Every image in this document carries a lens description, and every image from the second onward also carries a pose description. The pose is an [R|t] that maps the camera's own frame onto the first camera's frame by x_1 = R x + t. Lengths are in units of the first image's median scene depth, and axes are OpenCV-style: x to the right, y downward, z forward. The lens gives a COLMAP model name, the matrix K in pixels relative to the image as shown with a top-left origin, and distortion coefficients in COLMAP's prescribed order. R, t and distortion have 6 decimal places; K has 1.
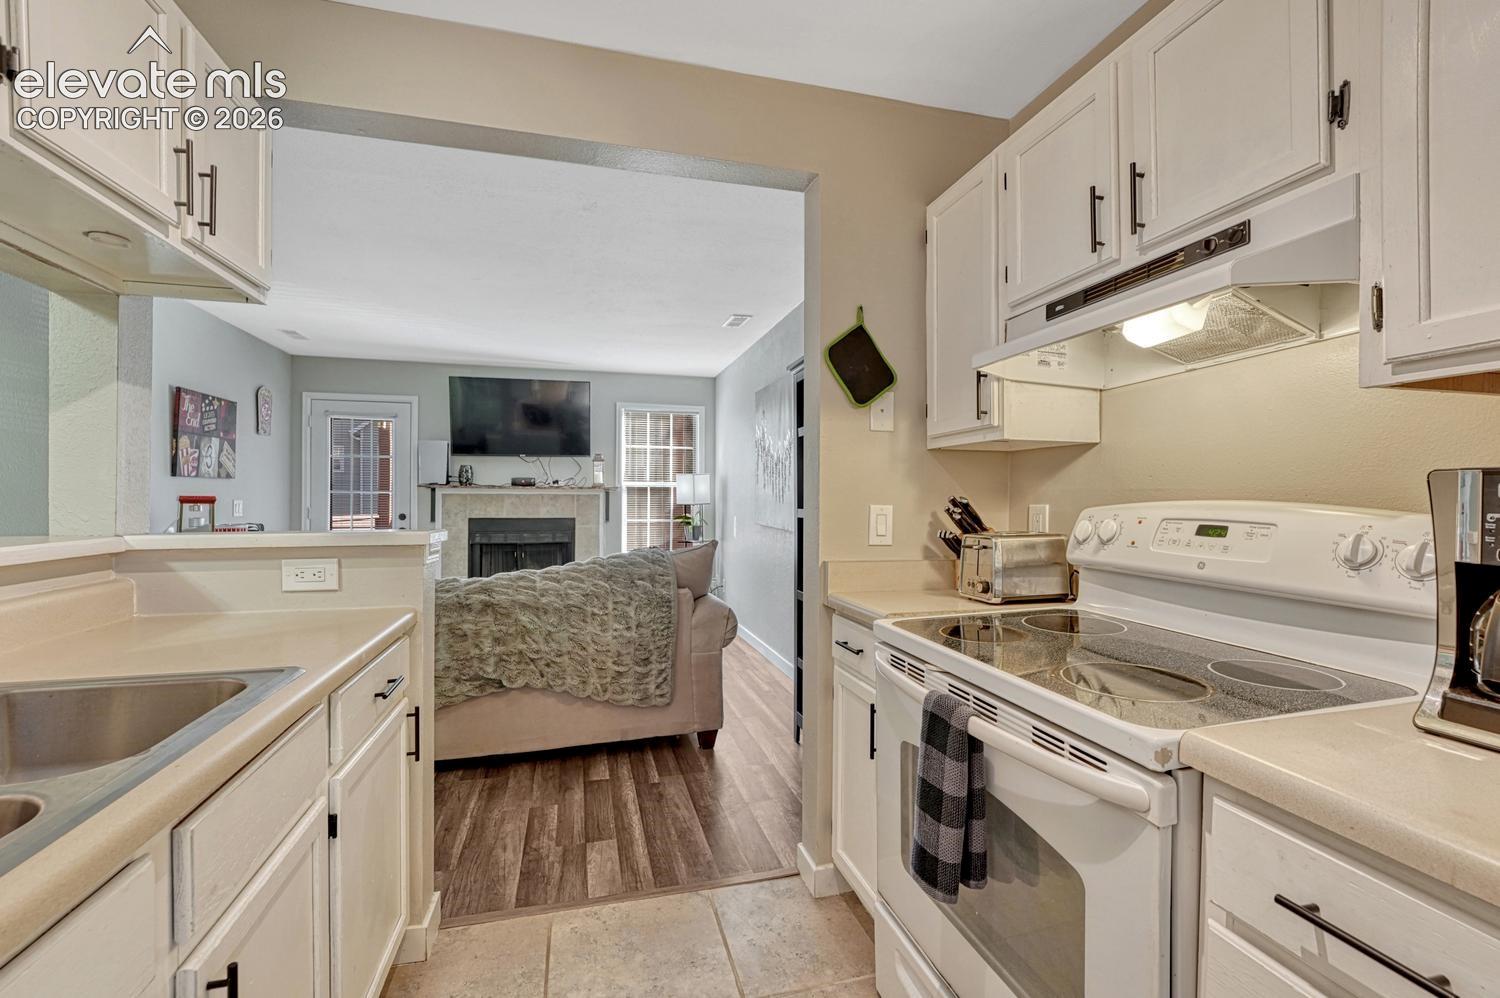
lens RADIAL K [[630.3, 0, 743.2], [0, 630.3, 498.3], [0, 0, 1]] dist [-0.013356, -0.000189]
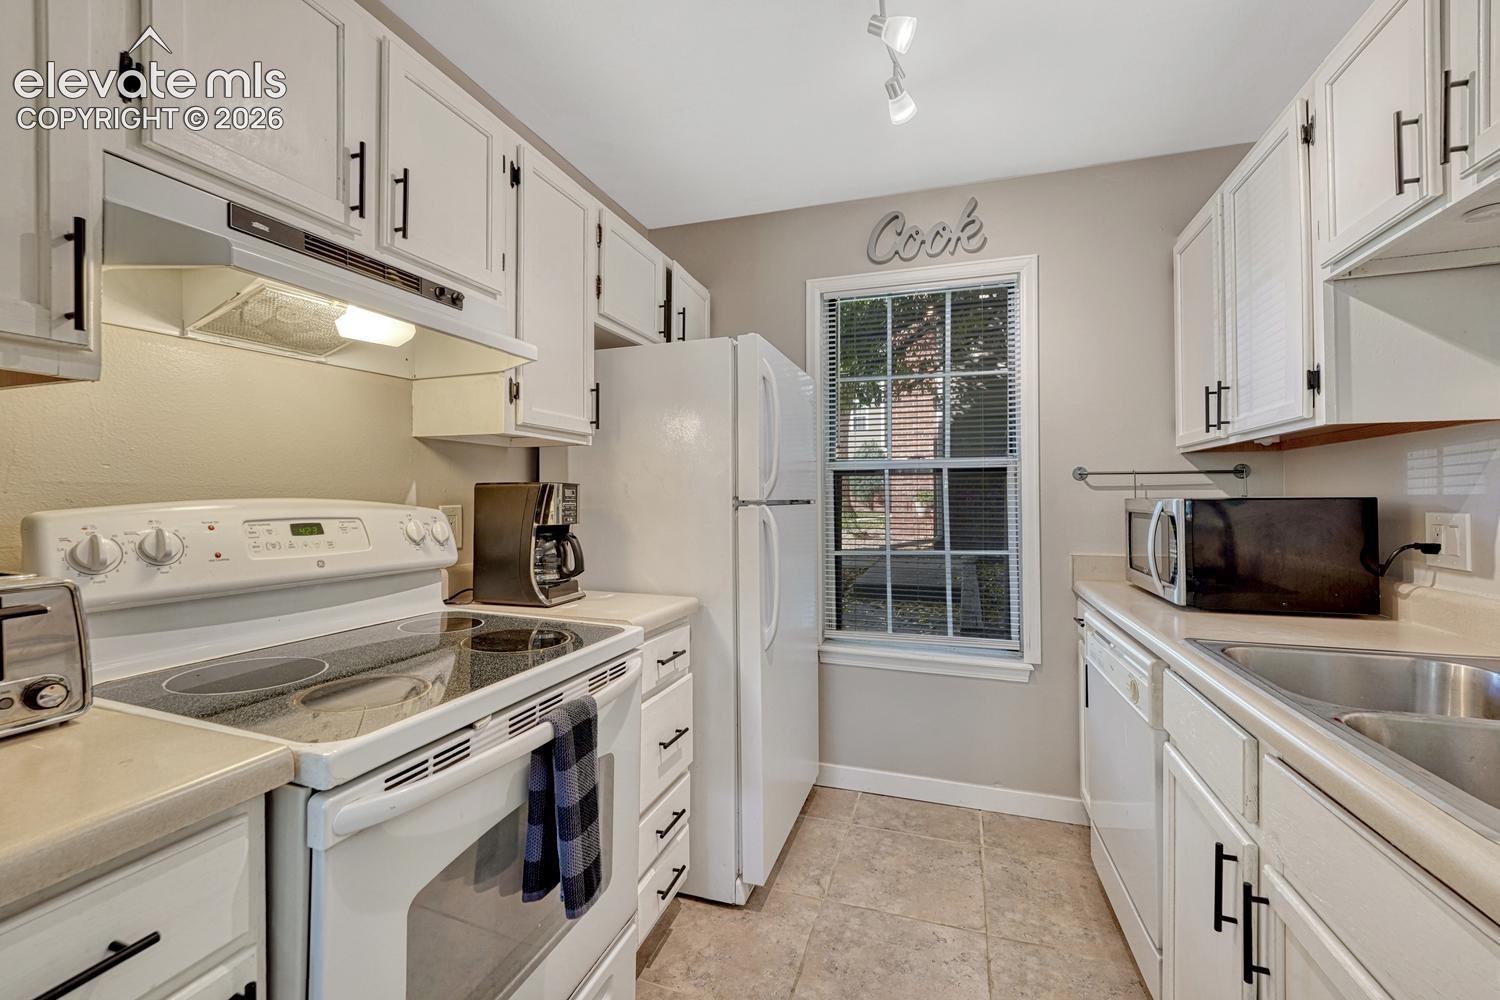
lens RADIAL K [[618.7, 0, 744.0], [0, 618.7, 493.5], [0, 0, 1]] dist [-0.011086, 0.000020]
pose [[-0.830905, -0.004829, 0.556394, -0.358061], [-0.004967, 0.999987, 0.001260, -0.008908], [-0.556393, -0.001717, -0.830918, 1.384030]]
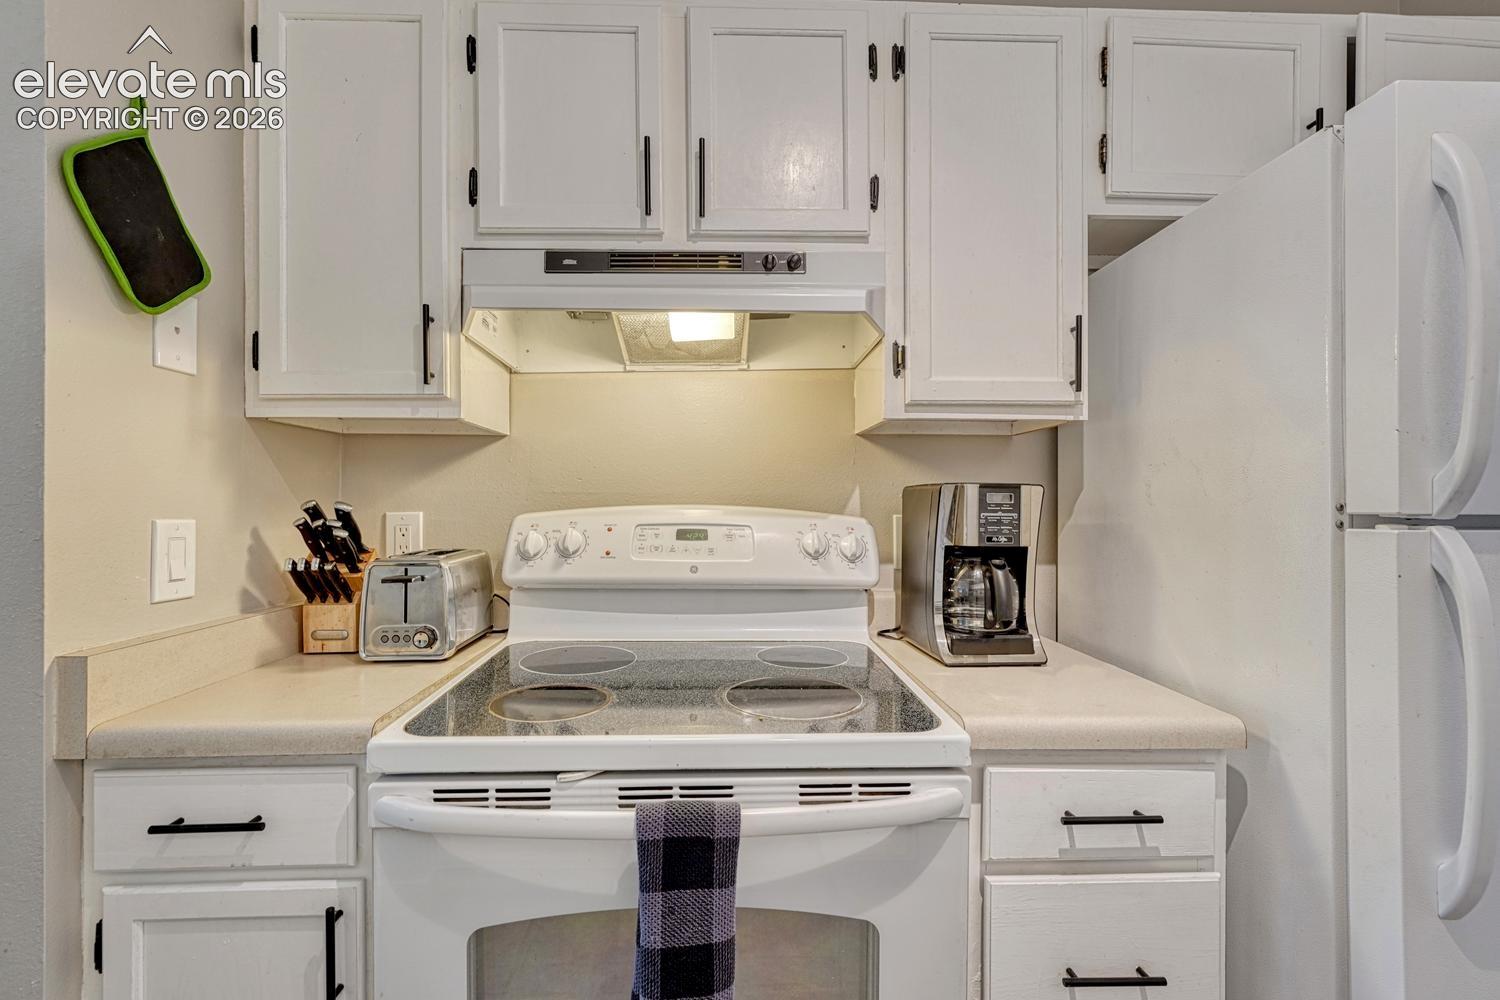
lens RADIAL K [[674.8, 0, 745.0], [0, 674.8, 504.7], [0, 0, 1]] dist [-0.001135, -0.000246]
pose [[0.215664, -0.008318, 0.976432, -0.302579], [0.002201, 0.999965, 0.008033, -0.005847], [-0.976465, 0.000416, 0.215675, 0.657537]]
